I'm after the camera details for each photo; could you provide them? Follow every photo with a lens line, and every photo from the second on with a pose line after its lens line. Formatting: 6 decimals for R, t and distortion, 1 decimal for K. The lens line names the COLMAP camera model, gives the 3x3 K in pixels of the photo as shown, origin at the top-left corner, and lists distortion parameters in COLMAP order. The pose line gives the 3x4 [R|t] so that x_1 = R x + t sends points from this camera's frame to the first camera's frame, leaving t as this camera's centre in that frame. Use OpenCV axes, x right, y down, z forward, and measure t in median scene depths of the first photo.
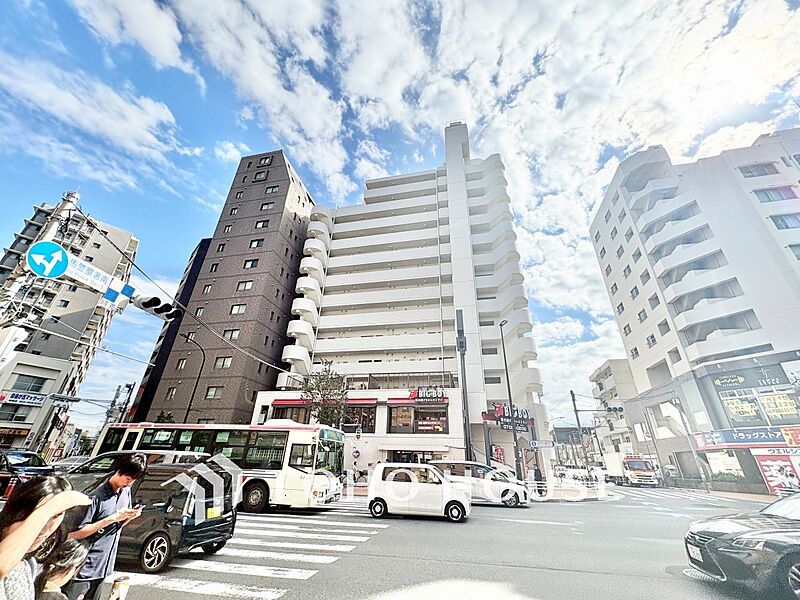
lens RADIAL K [[322.6, 0, 400.0], [0, 322.6, 299.4], [0, 0, 1]] dist [-0.000571, 0.001243]
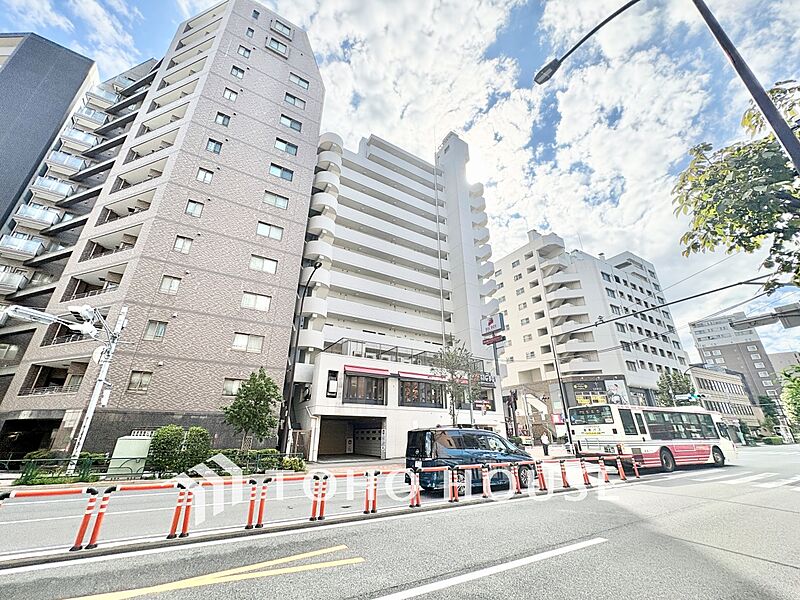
lens RADIAL K [[322.6, 0, 398.3], [0, 322.6, 301.4], [0, 0, 1]] dist [-0.000571, 0.001243]
pose [[0.720897, 0.245716, 0.648020, -0.793769], [-0.298872, 0.953846, -0.029196, 0.126801], [-0.625286, -0.172628, 0.761063, 0.284850]]
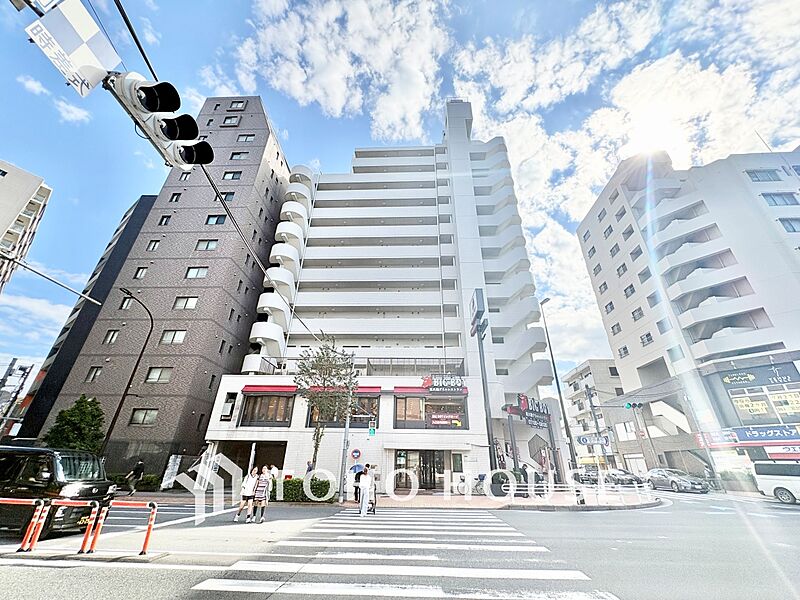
lens RADIAL K [[322.6, 0, 399.9], [0, 322.6, 299.7], [0, 0, 1]] dist [-0.000571, 0.001243]
pose [[0.984523, 0.072414, 0.159593, -0.145893], [-0.071646, 0.997374, -0.010573, 0.077372], [-0.159939, -0.001025, 0.987126, 0.151806]]
